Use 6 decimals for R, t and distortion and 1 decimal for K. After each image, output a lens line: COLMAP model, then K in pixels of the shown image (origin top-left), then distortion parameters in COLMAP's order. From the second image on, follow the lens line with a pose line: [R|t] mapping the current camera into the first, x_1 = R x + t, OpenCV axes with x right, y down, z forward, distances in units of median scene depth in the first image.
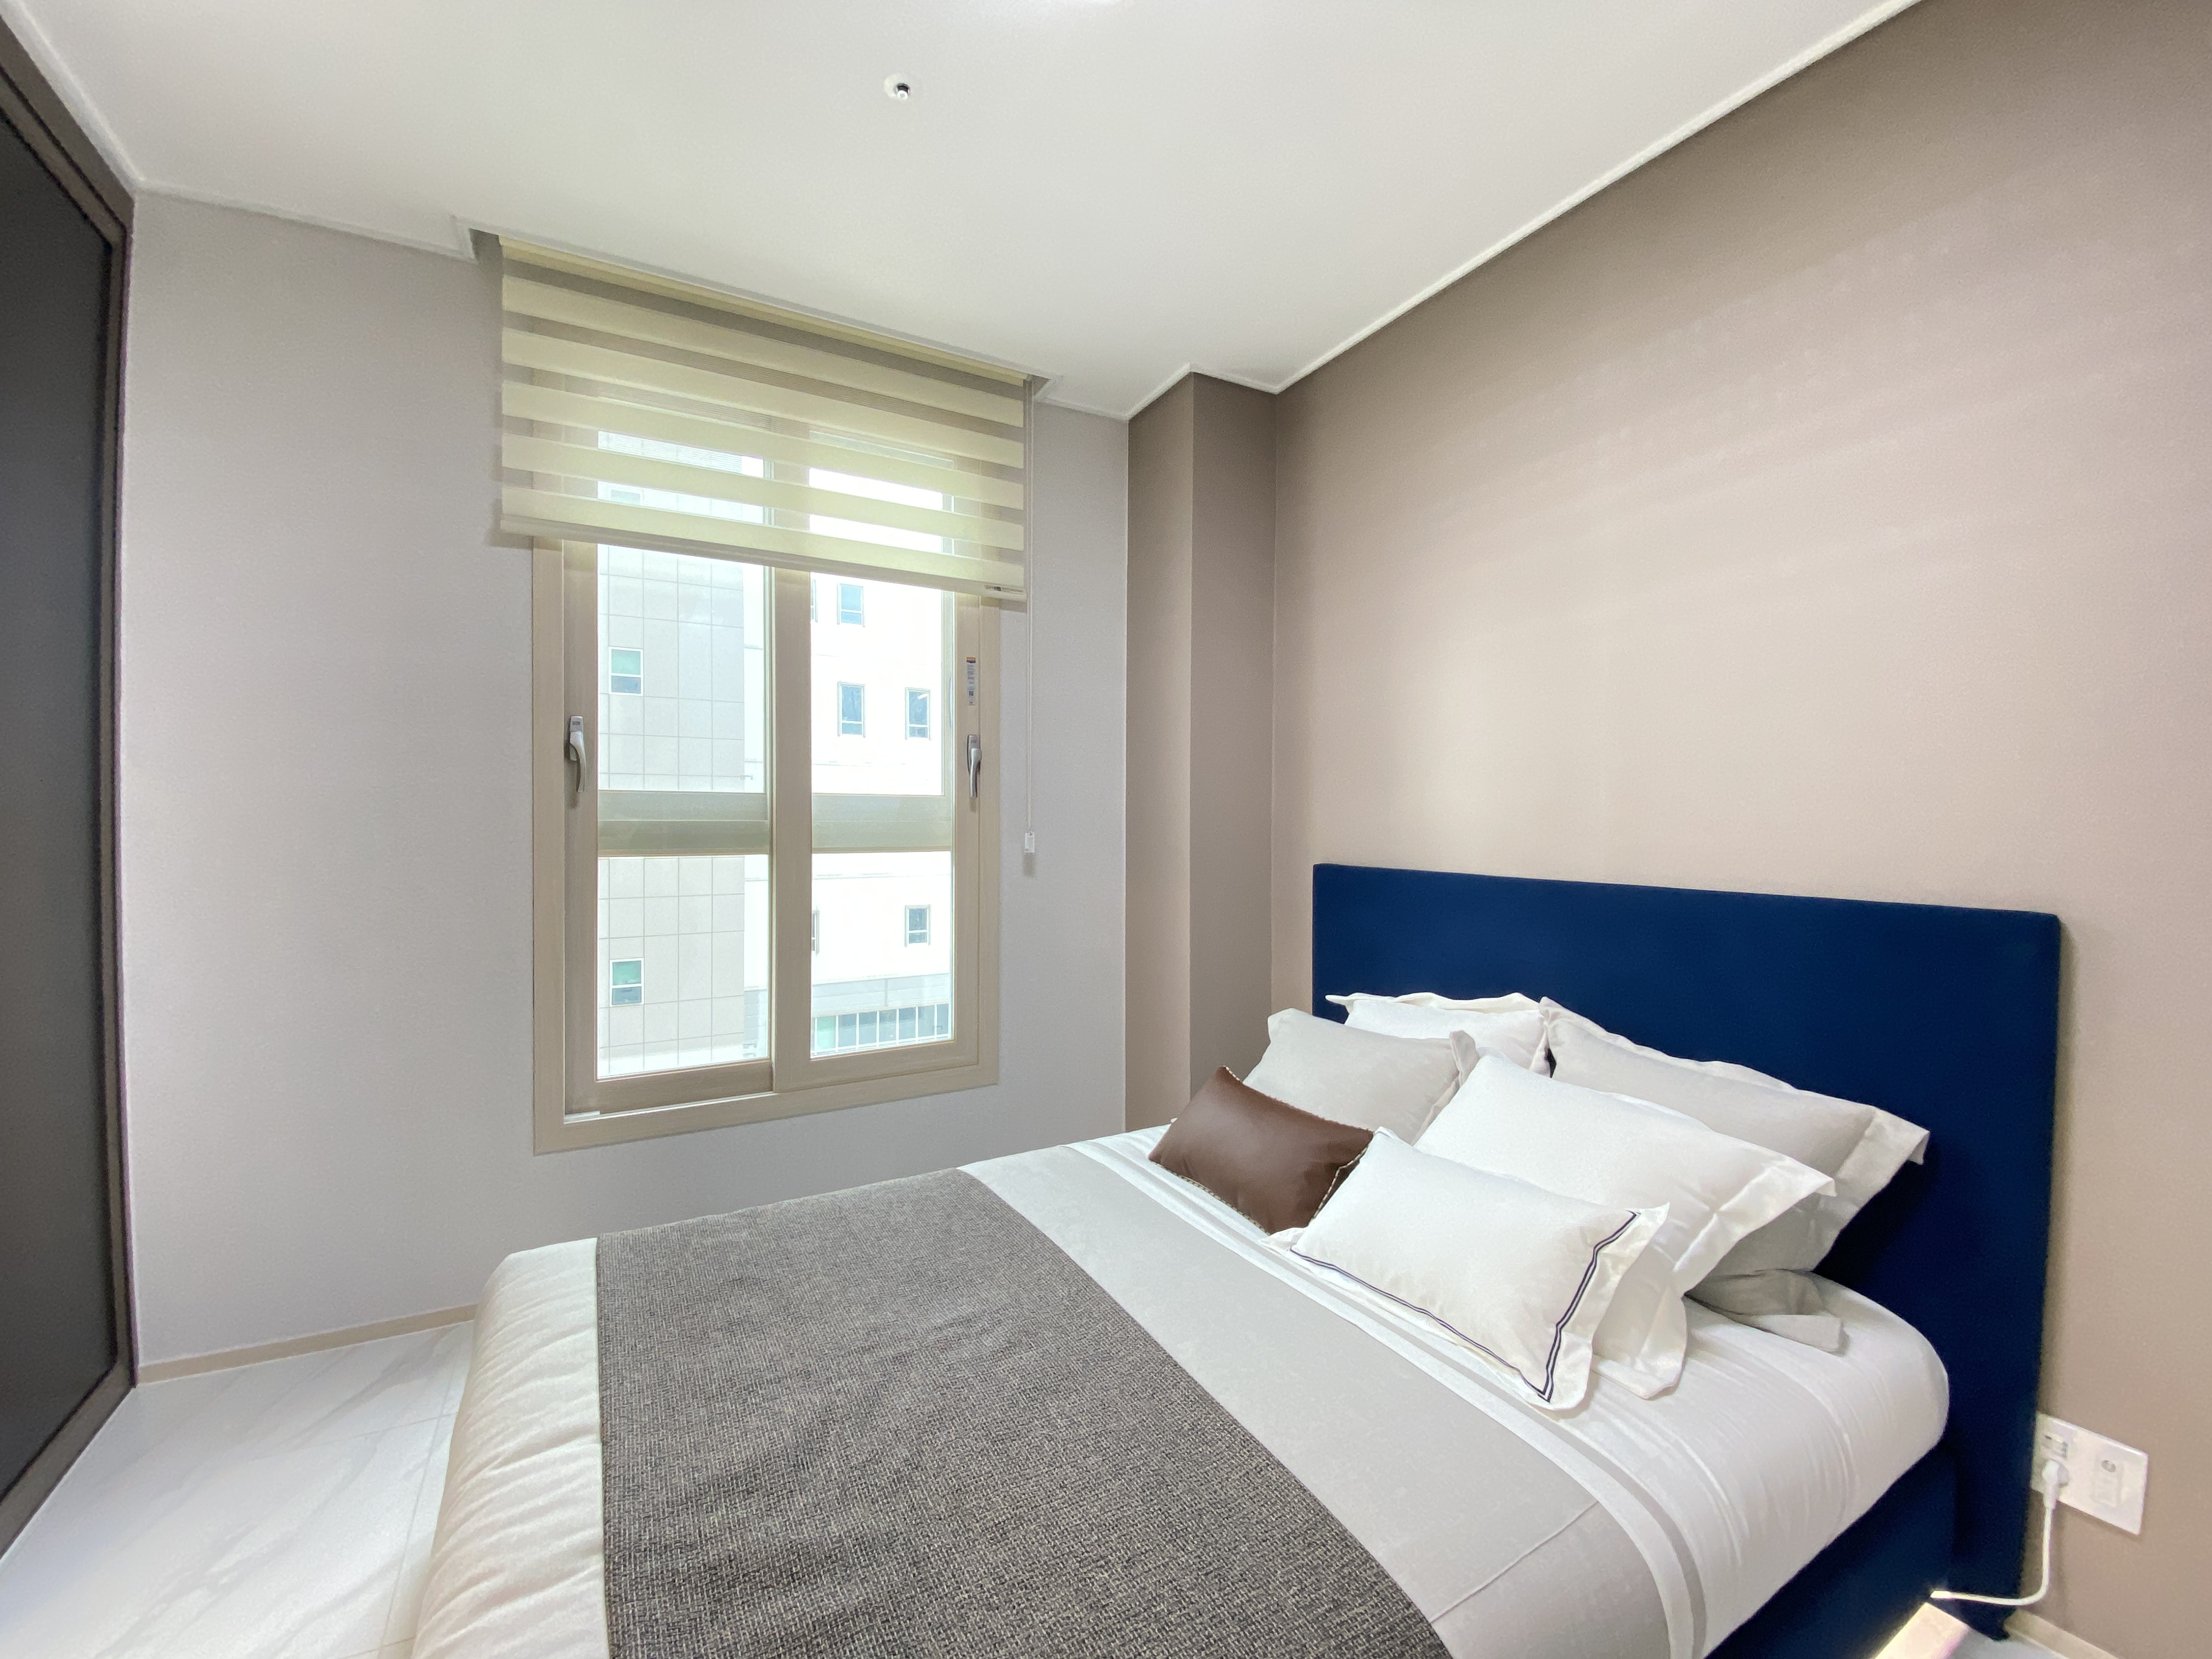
lens RADIAL K [[889.9, 0, 1087.5], [0, 889.9, 826.9], [0, 0, 1]] dist [0.026056, -0.023882]
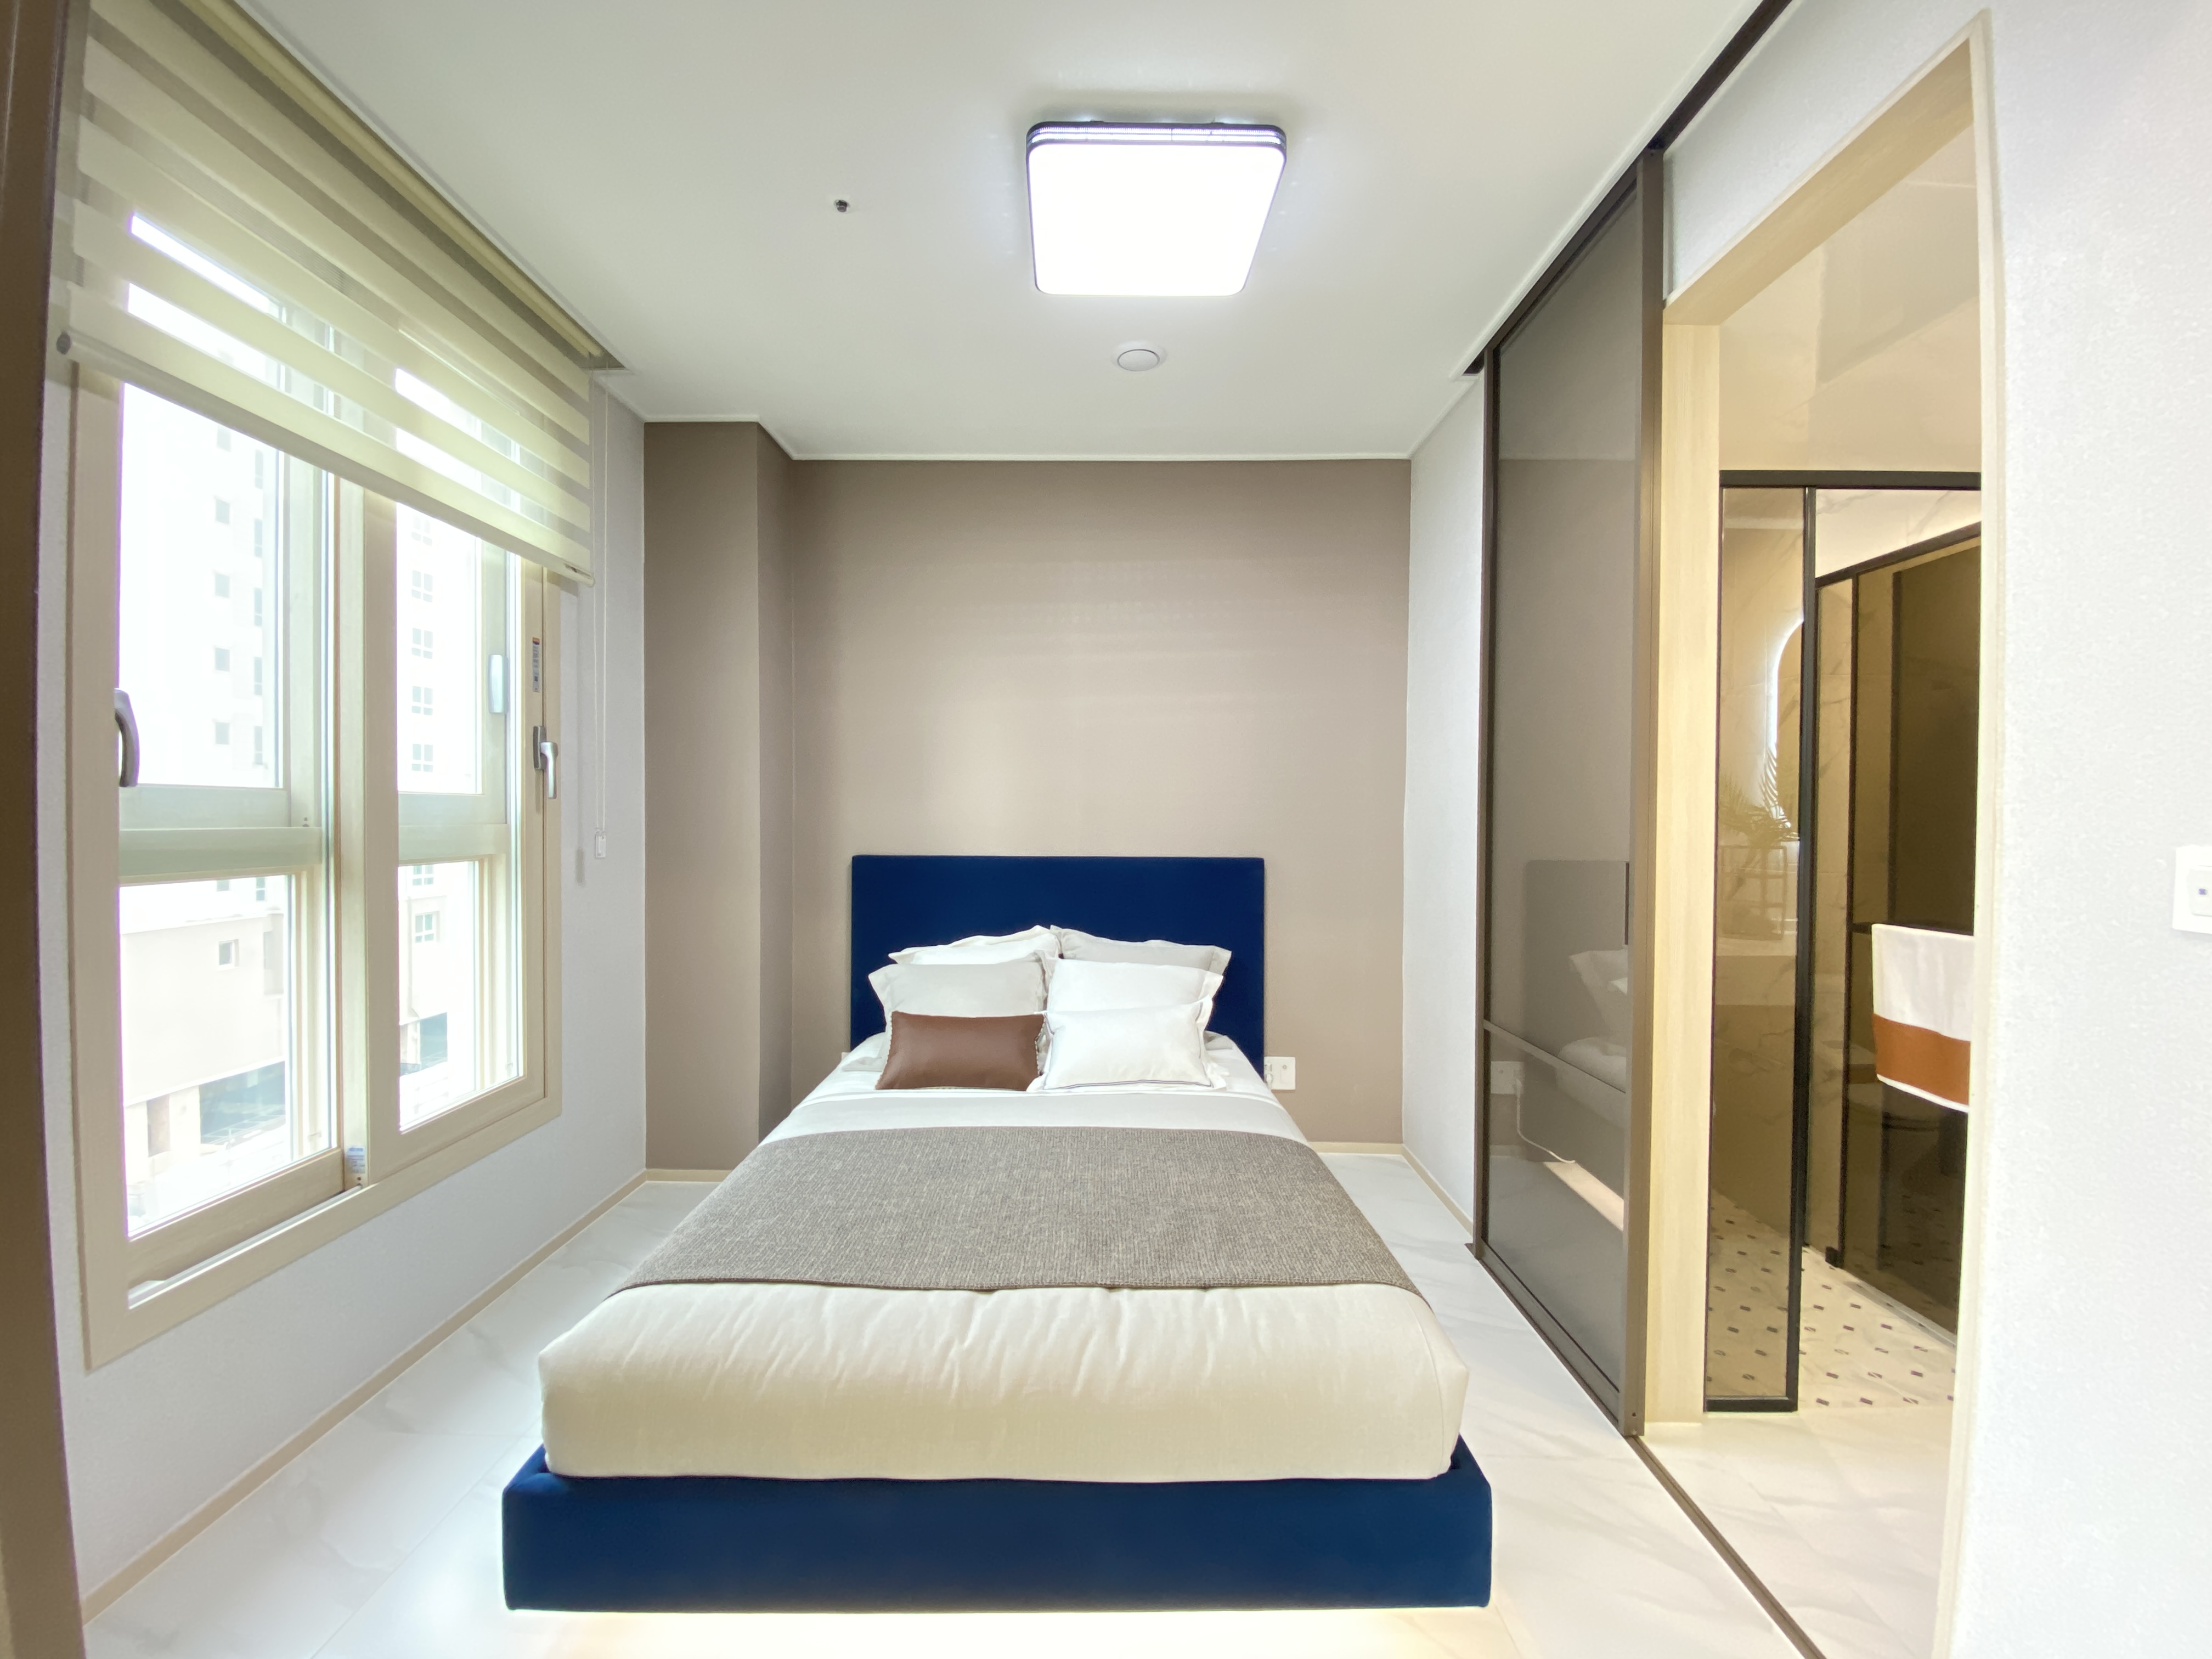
lens RADIAL K [[889.9, 0, 1087.5], [0, 889.9, 826.9], [0, 0, 1]] dist [0.026056, -0.023882]
pose [[0.479740, -0.013731, 0.877303, -0.705822], [0.005597, 0.999905, 0.012589, -0.012465], [-0.877393, -0.001129, 0.479772, 0.101430]]
